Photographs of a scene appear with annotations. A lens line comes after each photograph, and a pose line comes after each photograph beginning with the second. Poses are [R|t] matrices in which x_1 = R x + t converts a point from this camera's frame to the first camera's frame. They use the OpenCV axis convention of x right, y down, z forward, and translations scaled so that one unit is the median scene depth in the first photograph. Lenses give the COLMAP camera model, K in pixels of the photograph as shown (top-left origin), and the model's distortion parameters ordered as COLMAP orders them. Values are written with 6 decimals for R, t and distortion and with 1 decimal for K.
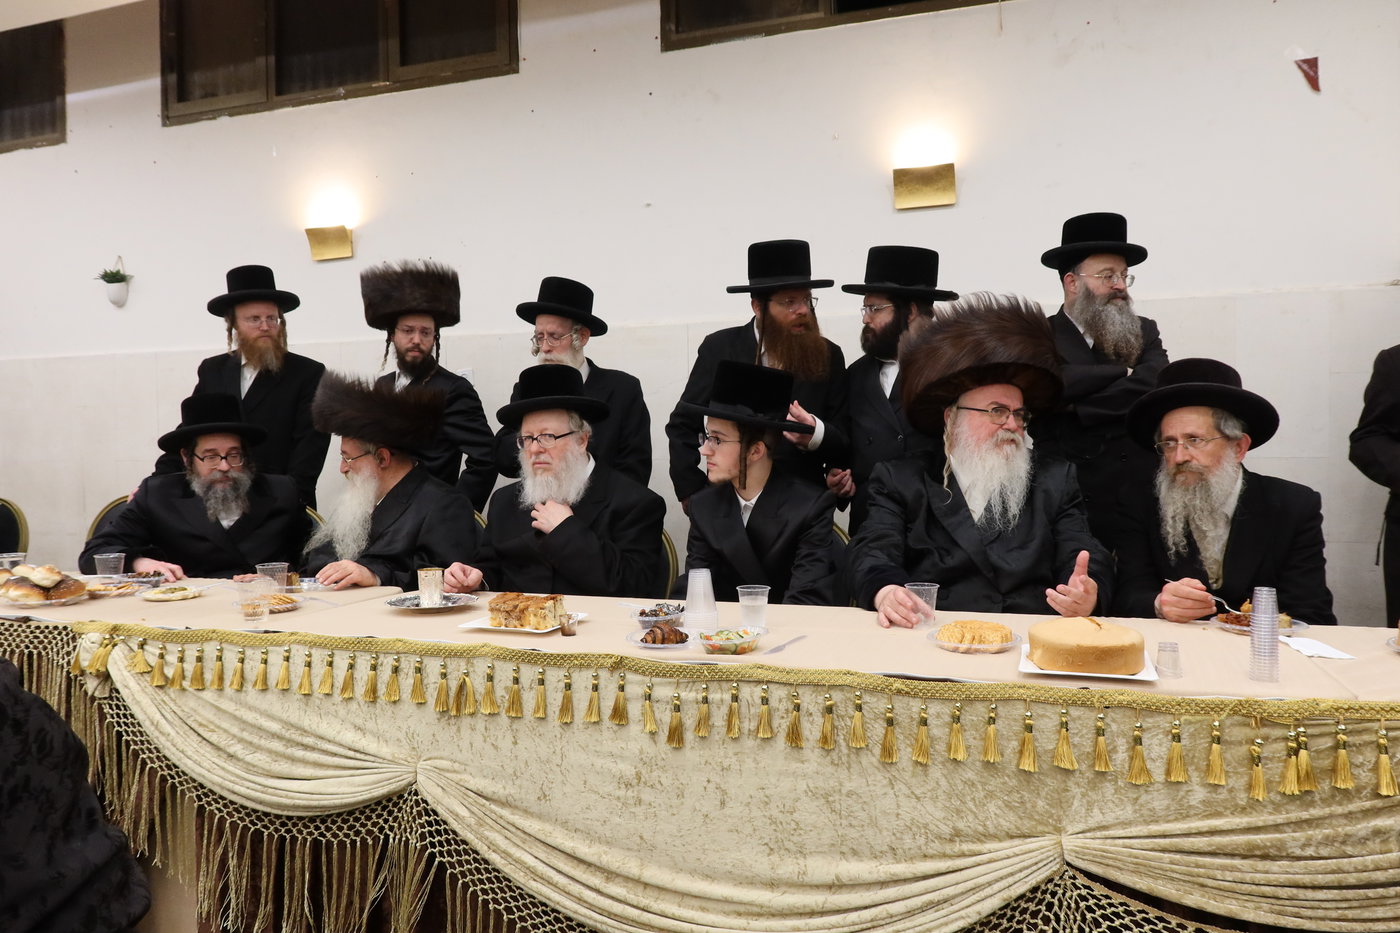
lens RADIAL K [[951.0, 0, 705.9], [0, 951.0, 463.8], [0, 0, 1]] dist [-0.013349, 0.000994]
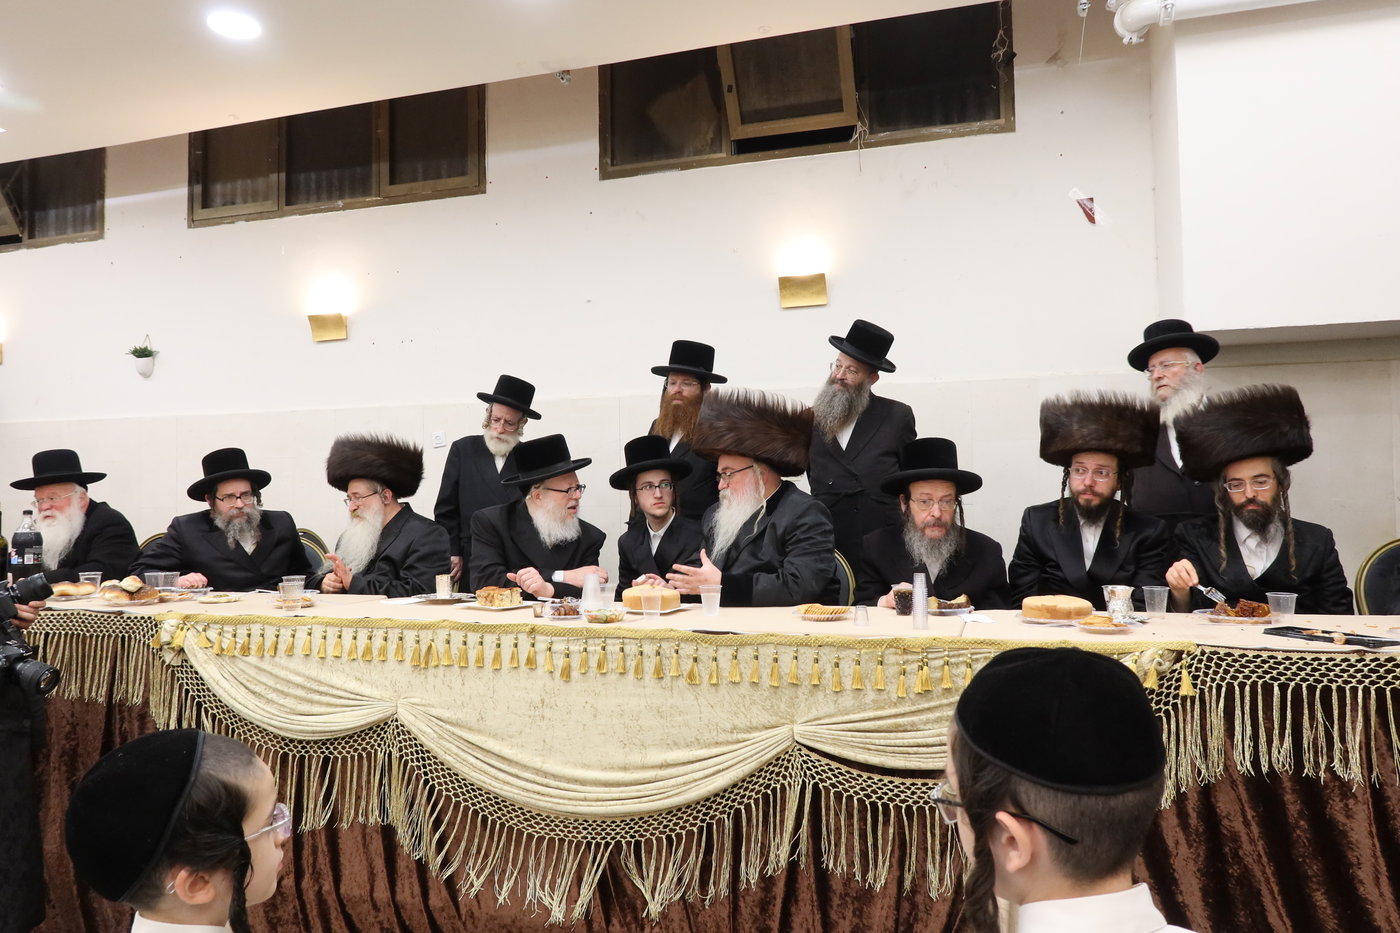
lens RADIAL K [[951.0, 0, 702.8], [0, 951.0, 457.7], [0, 0, 1]] dist [-0.013349, 0.000994]
pose [[0.999793, 0.001042, 0.020309, 0.134402], [0.000271, 0.997916, -0.064532, 0.027184], [-0.020334, 0.064524, 0.997709, -0.485842]]
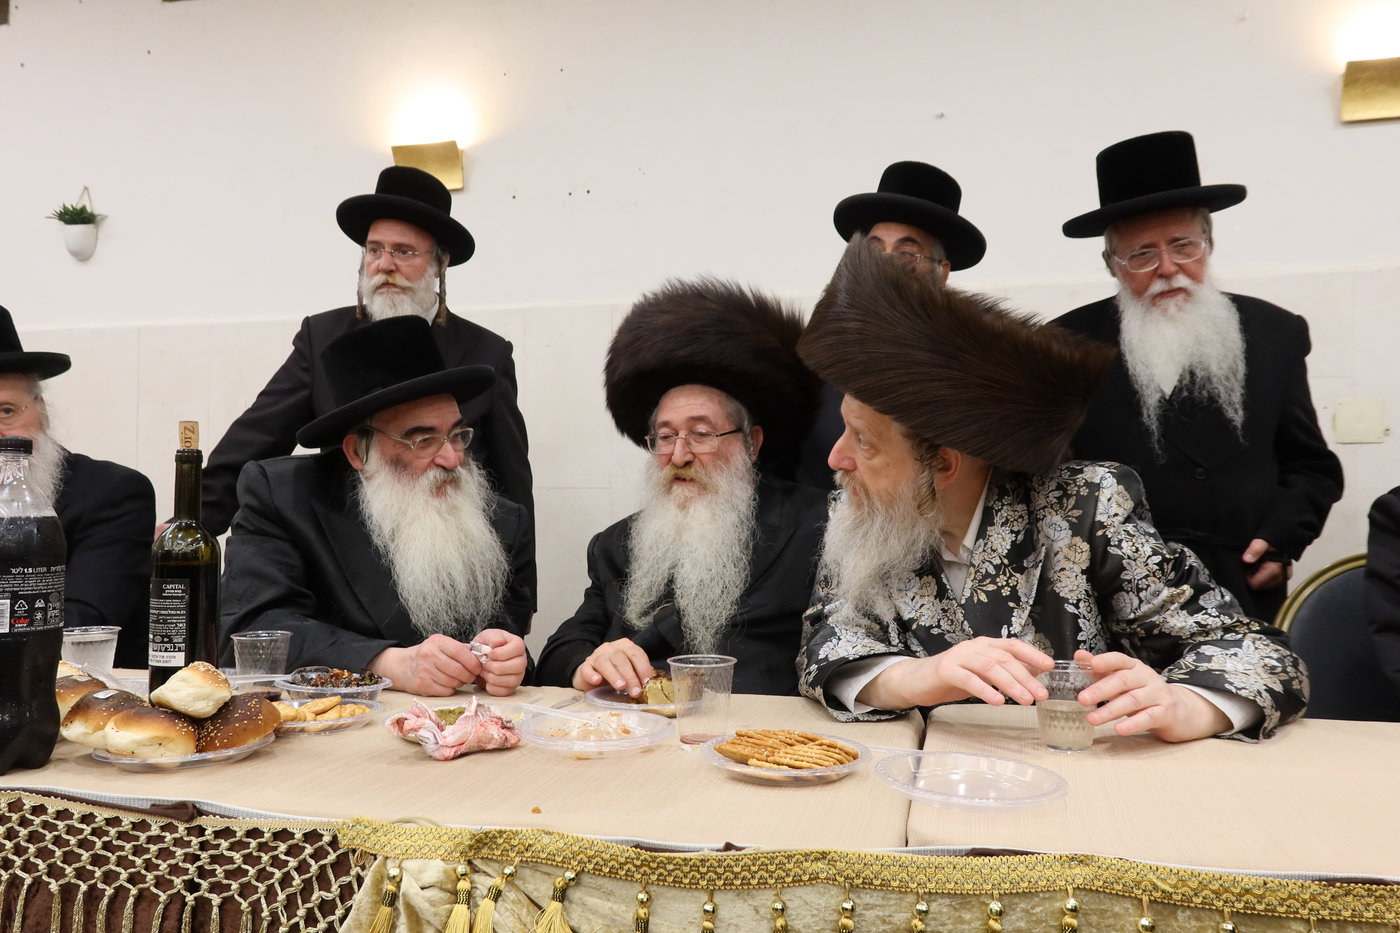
lens RADIAL K [[1056.5, 0, 715.2], [0, 1056.5, 437.9], [0, 0, 1]] dist [0.005842, -0.005650]
pose [[0.996815, 0.014394, 0.078436, -0.591542], [-0.007474, 0.996108, -0.087820, 0.056019], [-0.079395, 0.086954, 0.993043, 0.595337]]
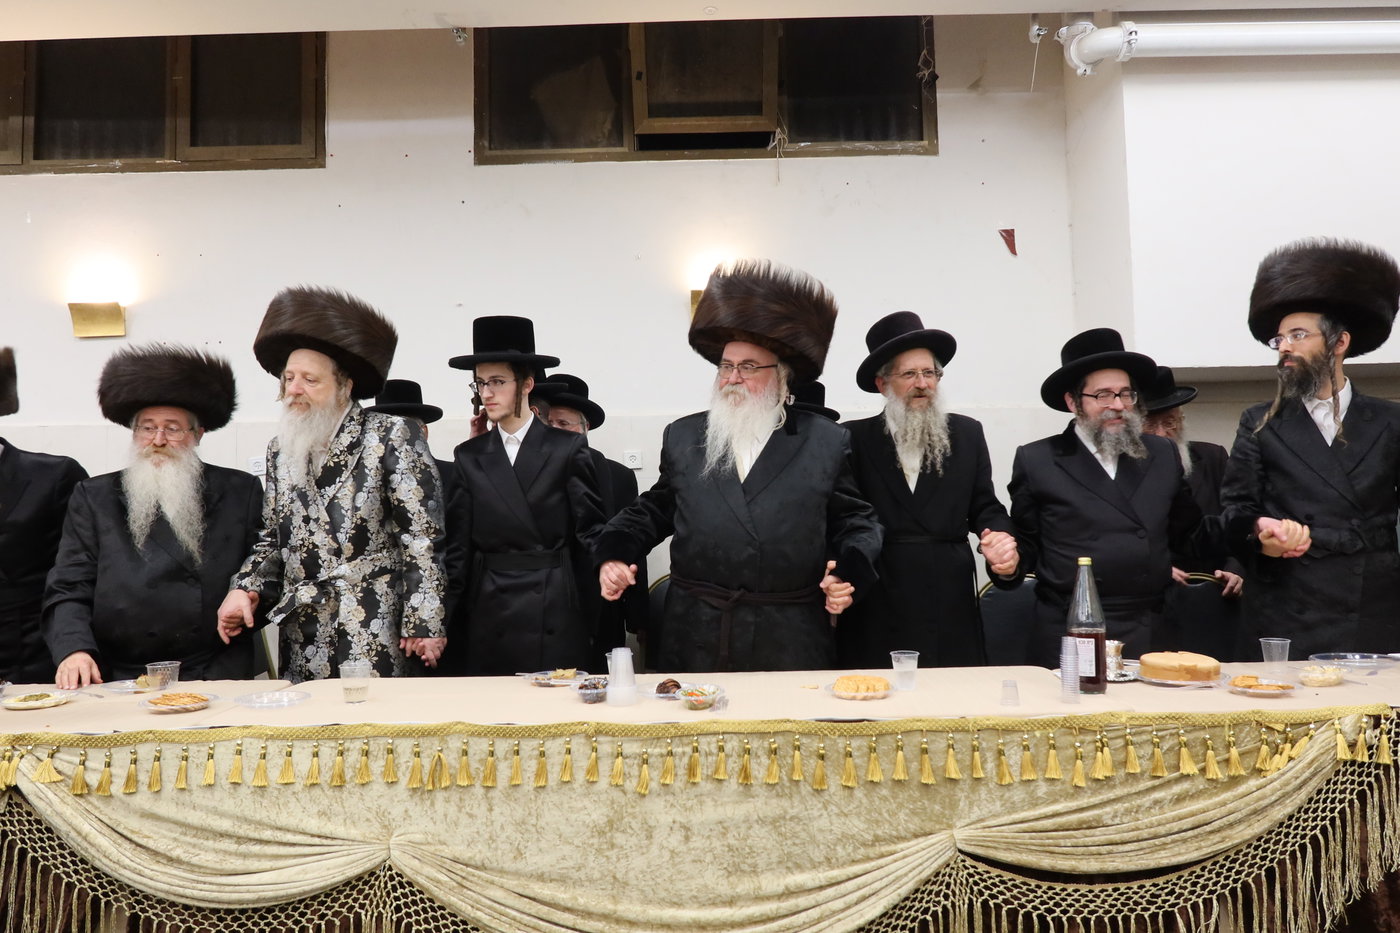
lens RADIAL K [[951.0, 0, 701.2], [0, 951.0, 469.9], [0, 0, 1]] dist [-0.013349, 0.000994]
pose [[0.950985, 0.008331, 0.309125, -0.278456], [0.015261, 0.997155, -0.073824, -0.016118], [-0.308861, 0.074923, 0.948152, -0.144673]]
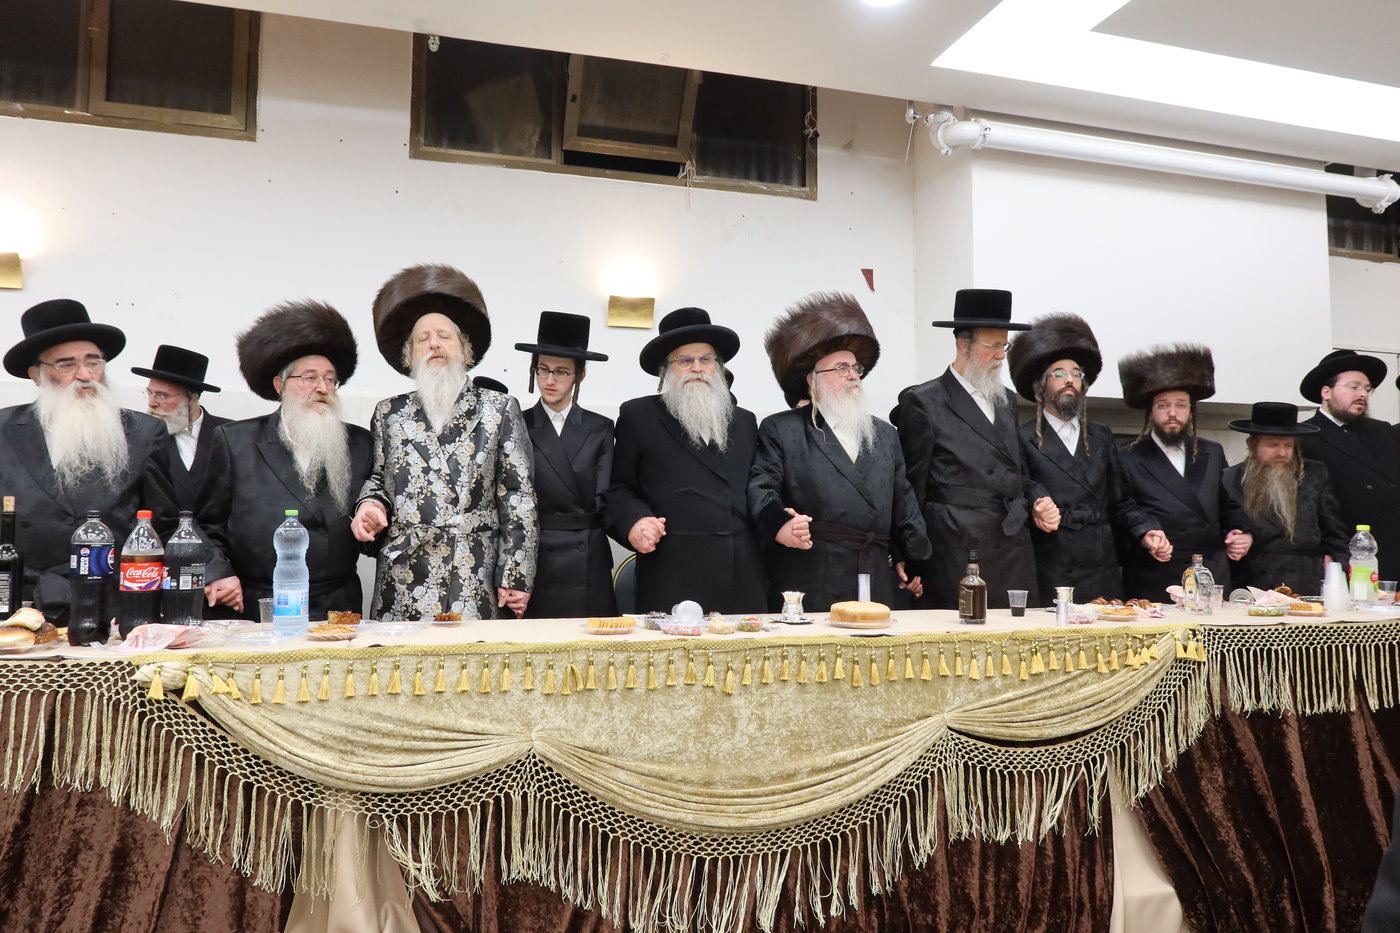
lens RADIAL K [[951.0, 0, 697.4], [0, 951.0, 465.2], [0, 0, 1]] dist [-0.013349, 0.000994]
pose [[0.827967, 0.050087, 0.558535, -0.791927], [-0.004918, 0.996614, -0.082081, 0.046339], [-0.560755, 0.065213, 0.825410, -0.214026]]
